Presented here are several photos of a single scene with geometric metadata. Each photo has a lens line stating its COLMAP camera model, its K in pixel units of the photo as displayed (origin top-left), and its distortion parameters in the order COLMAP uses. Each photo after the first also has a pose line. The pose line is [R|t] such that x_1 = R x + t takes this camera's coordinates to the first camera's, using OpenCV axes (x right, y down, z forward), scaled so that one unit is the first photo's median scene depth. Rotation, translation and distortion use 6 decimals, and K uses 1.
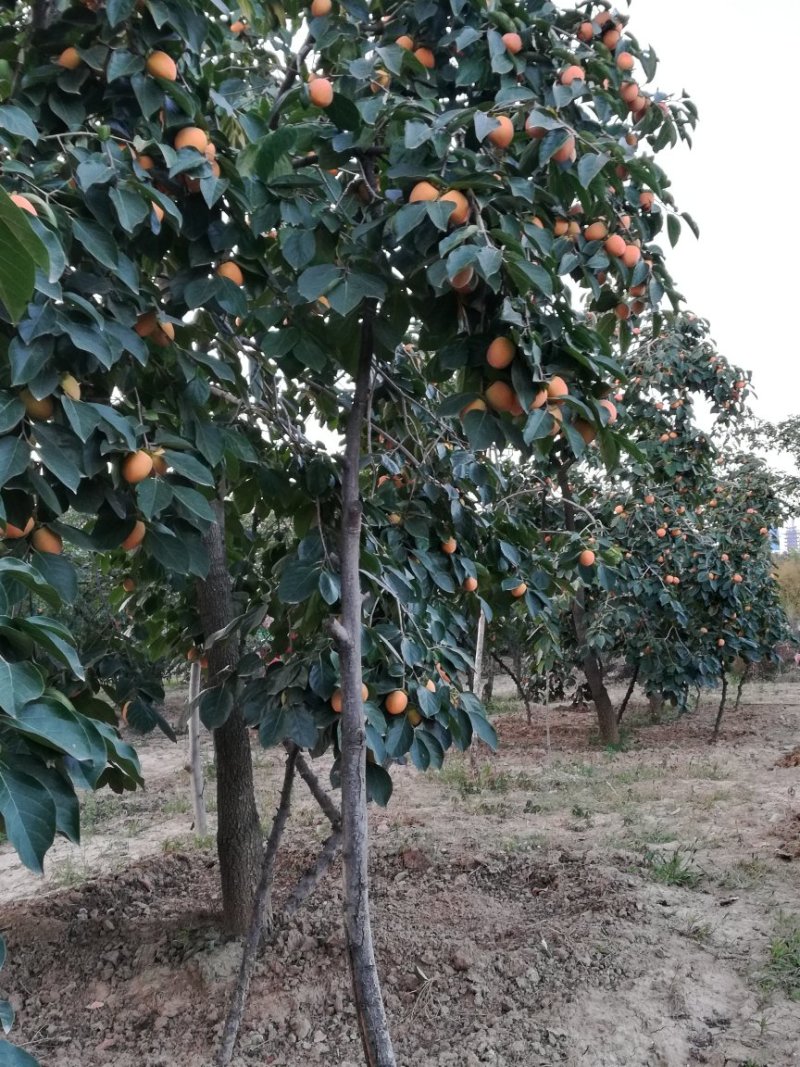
lens RADIAL K [[1159.9, 0, 400.0], [0, 1159.9, 533.5], [0, 0, 1]] dist [0.028119, -0.022578]
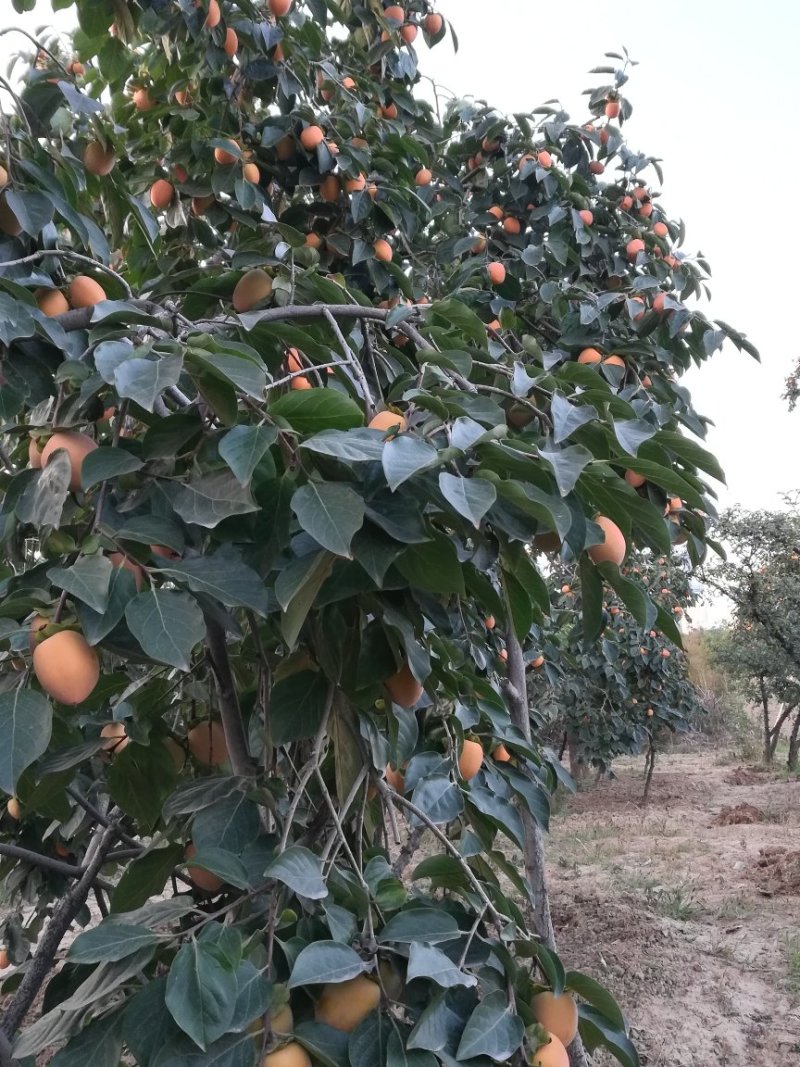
lens RADIAL K [[1159.9, 0, 400.0], [0, 1159.9, 533.5], [0, 0, 1]] dist [0.028119, -0.022578]
pose [[0.994131, 0.015026, 0.107135, -0.197635], [-0.008131, 0.997884, -0.064506, -0.002840], [-0.107878, 0.063256, 0.992150, -0.162656]]
